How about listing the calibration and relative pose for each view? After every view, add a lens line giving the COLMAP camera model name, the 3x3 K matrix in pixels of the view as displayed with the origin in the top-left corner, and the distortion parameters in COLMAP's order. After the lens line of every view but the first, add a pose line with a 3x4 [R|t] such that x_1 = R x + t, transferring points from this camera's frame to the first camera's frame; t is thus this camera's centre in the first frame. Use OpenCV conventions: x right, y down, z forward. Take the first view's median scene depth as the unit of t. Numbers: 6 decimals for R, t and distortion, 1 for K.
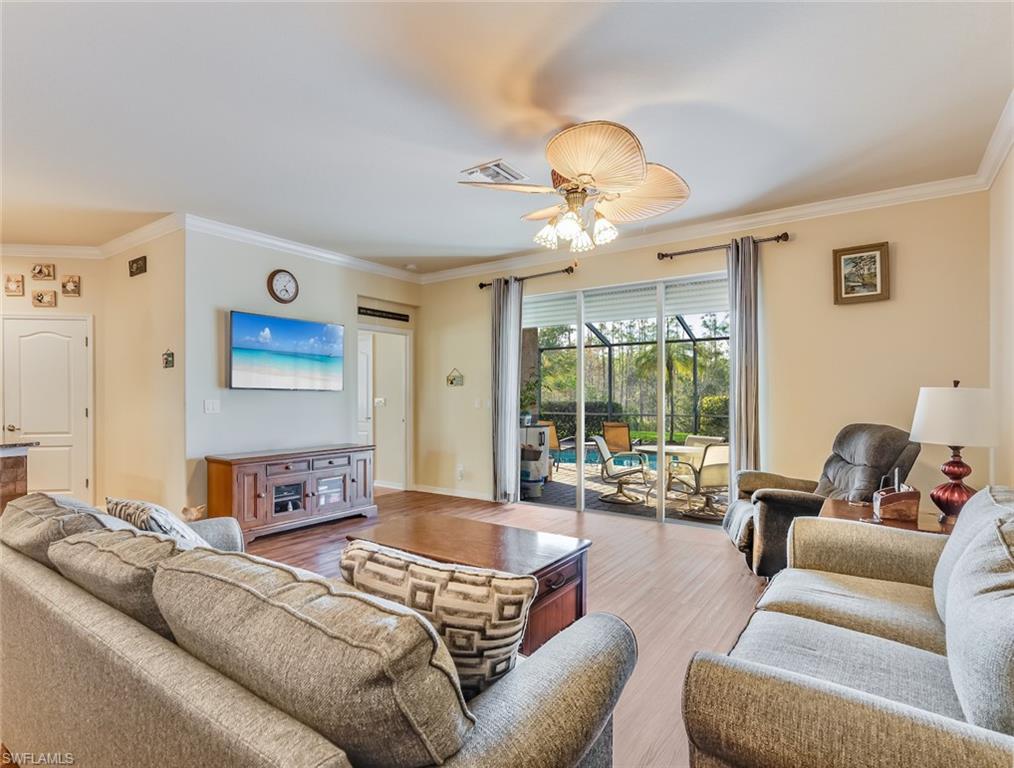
lens RADIAL K [[537.8, 0, 507.0], [0, 537.8, 394.8], [0, 0, 1]] dist [0.001288, 0.000488]
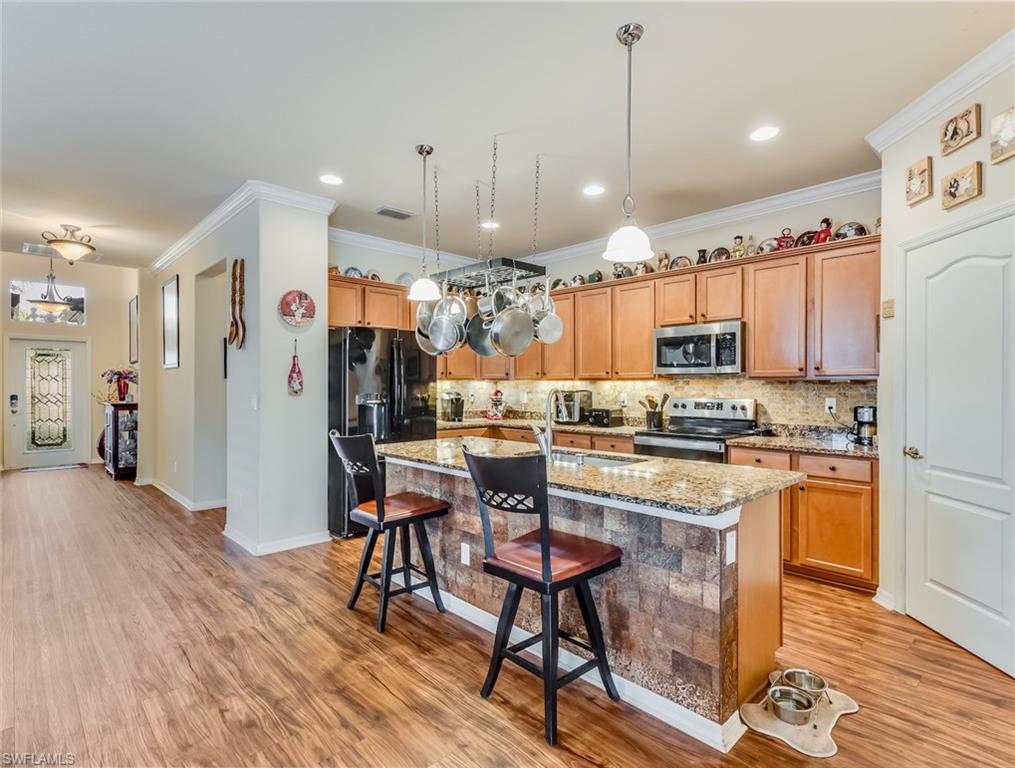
lens RADIAL K [[517.6, 0, 508.3], [0, 517.6, 385.4], [0, 0, 1]] dist [0.011344, -0.003412]
pose [[-0.196874, 0.004977, -0.980416, -0.336253], [-0.001087, 0.999985, 0.005295, -0.007722], [0.980428, 0.002108, -0.196866, 0.705599]]
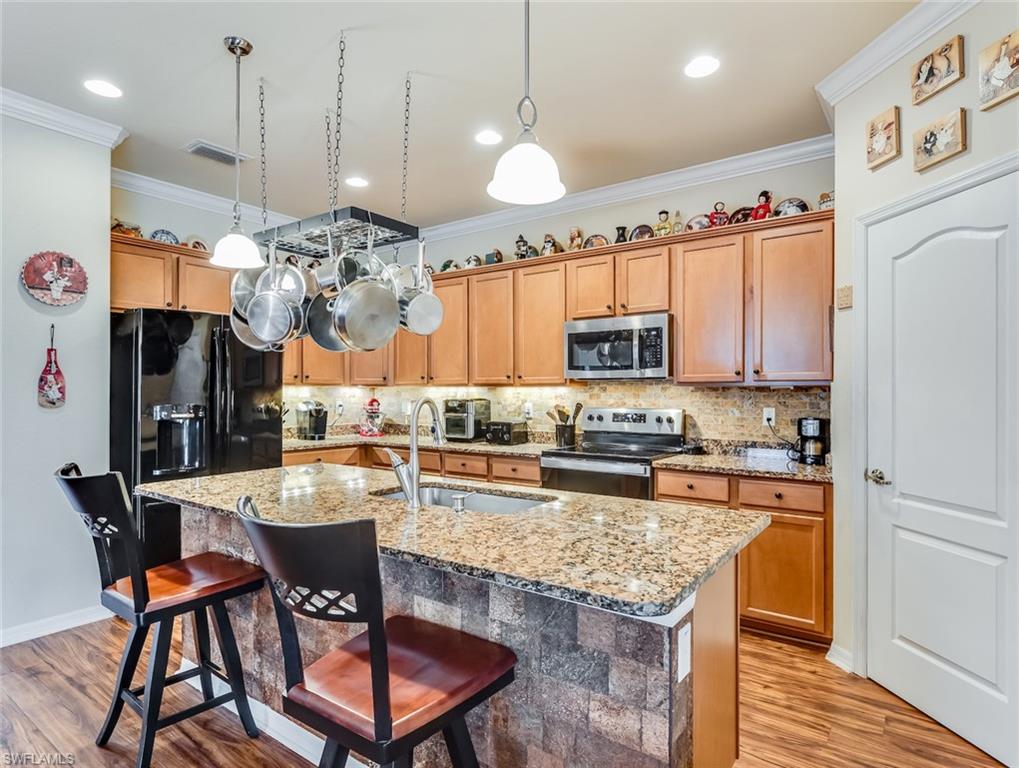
lens RADIAL K [[566.4, 0, 510.3], [0, 566.4, 390.0], [0, 0, 1]] dist [0.000032, -0.001150]
pose [[-0.018991, 0.000278, -0.999820, -0.465178], [-0.001961, 0.999998, 0.000316, -0.007120], [0.999818, 0.001966, -0.018990, 0.714773]]
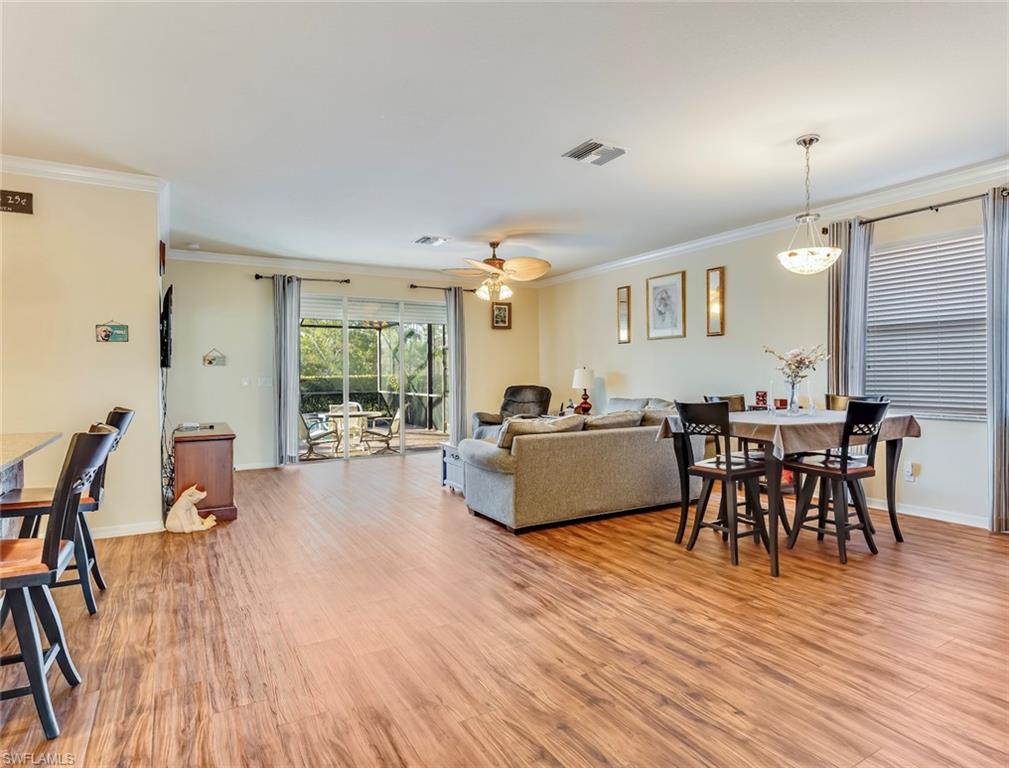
lens RADIAL K [[571.0, 0, 511.6], [0, 571.0, 377.1], [0, 0, 1]] dist [-0.000344, -0.002261]
pose [[0.411753, -0.006074, 0.911275, -1.036884], [0.008300, 0.999961, 0.002915, 0.007768], [-0.911258, 0.006363, 0.411787, 0.034011]]
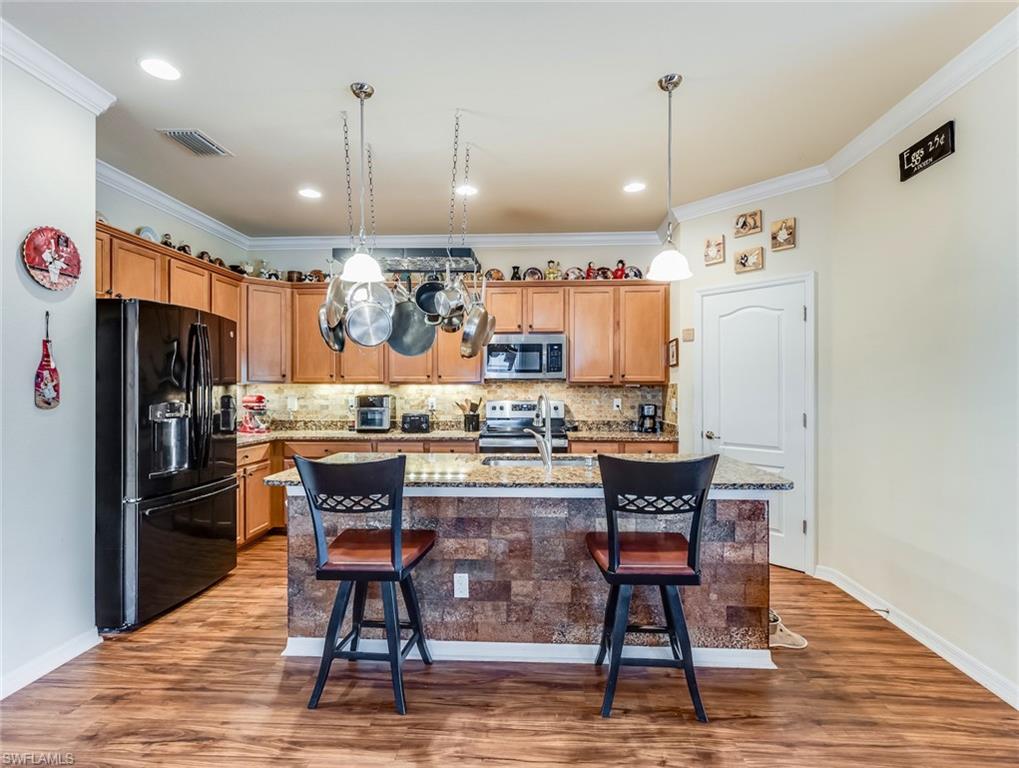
lens RADIAL K [[520.0, 0, 511.2], [0, 520.0, 387.2], [0, 0, 1]] dist [0.009576, -0.001419]
pose [[0.526291, 0.002519, -0.850301, -0.431339], [-0.002214, 0.999996, 0.001592, -0.008362], [0.850302, 0.001045, 0.526294, 0.358917]]
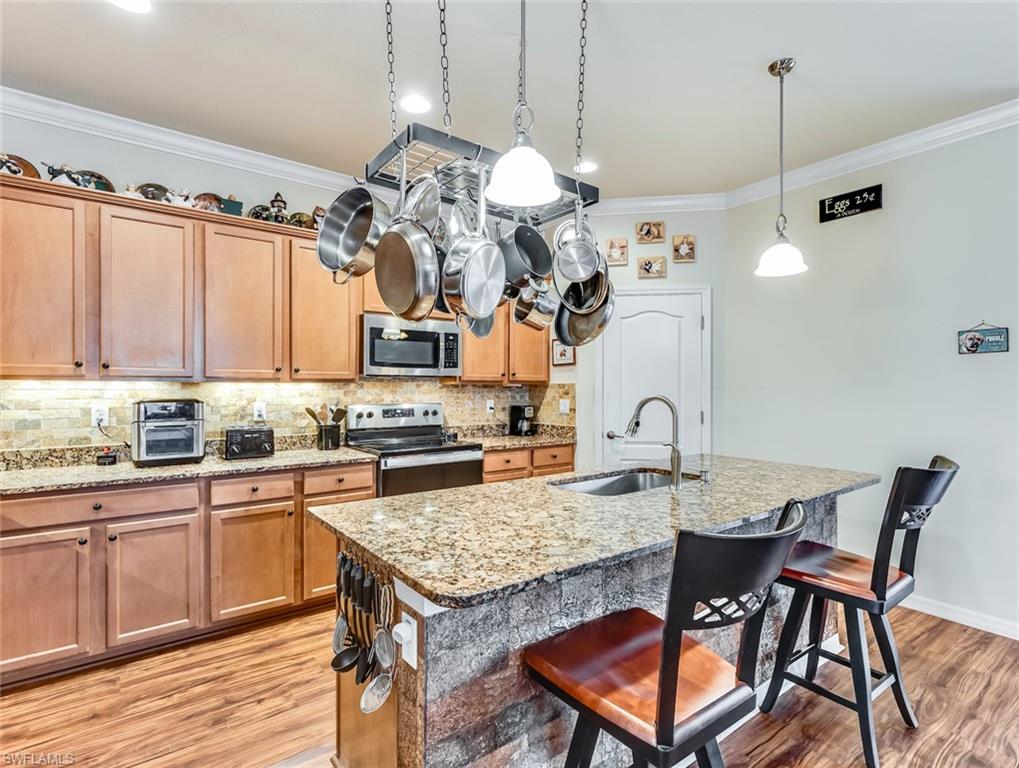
lens RADIAL K [[520.0, 0, 513.0], [0, 520.0, 385.7], [0, 0, 1]] dist [0.009576, -0.001419]
pose [[0.953959, 0.004570, -0.299901, -0.828511], [-0.005728, 0.999979, -0.002984, -0.007360], [0.299881, 0.004565, 0.953966, 0.236301]]
